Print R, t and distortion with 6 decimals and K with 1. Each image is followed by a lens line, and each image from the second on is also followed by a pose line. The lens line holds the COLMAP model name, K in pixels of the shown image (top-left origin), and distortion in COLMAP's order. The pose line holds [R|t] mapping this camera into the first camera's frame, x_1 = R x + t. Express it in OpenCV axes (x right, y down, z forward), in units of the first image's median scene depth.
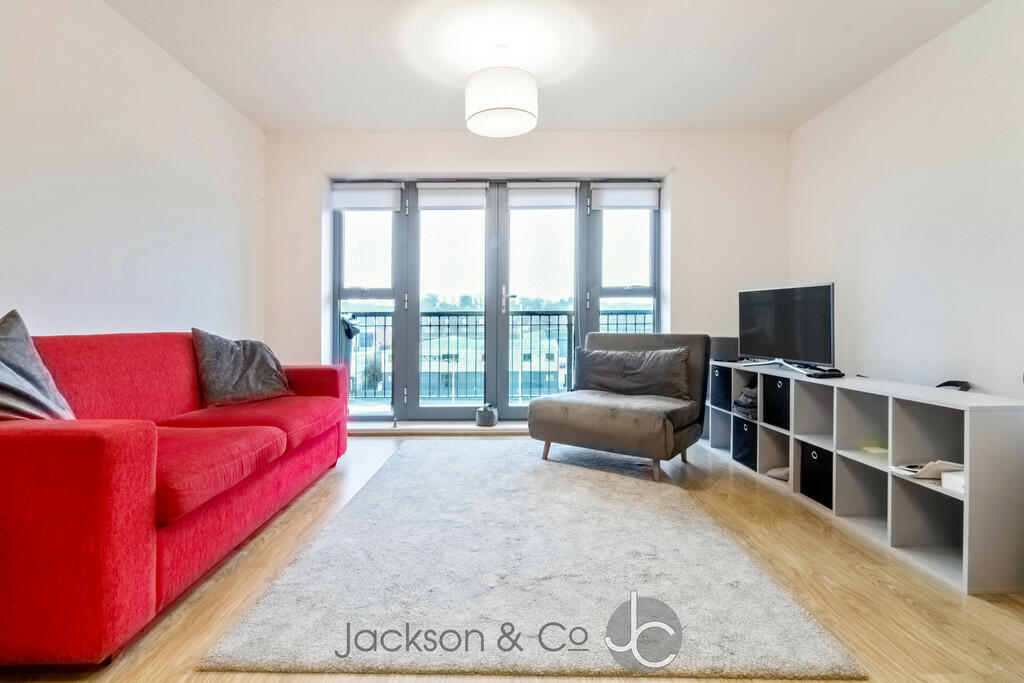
lens RADIAL K [[466.8, 0, 491.3], [0, 466.8, 329.4], [0, 0, 1]] dist [-0.000087, 0.001554]
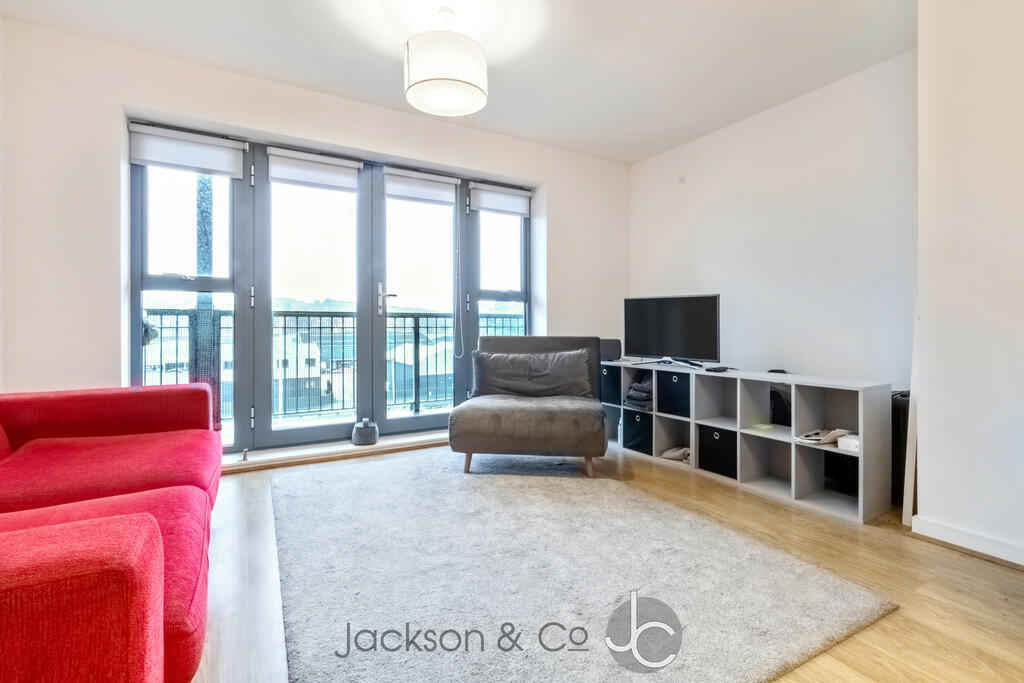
lens RADIAL K [[466.8, 0, 514.6], [0, 466.8, 334.0], [0, 0, 1]] dist [-0.000087, 0.001554]
pose [[0.868056, -0.002877, 0.496459, -0.258702], [0.001198, 0.999992, 0.003699, 0.000072], [-0.496465, -0.002616, 0.868053, 0.148175]]
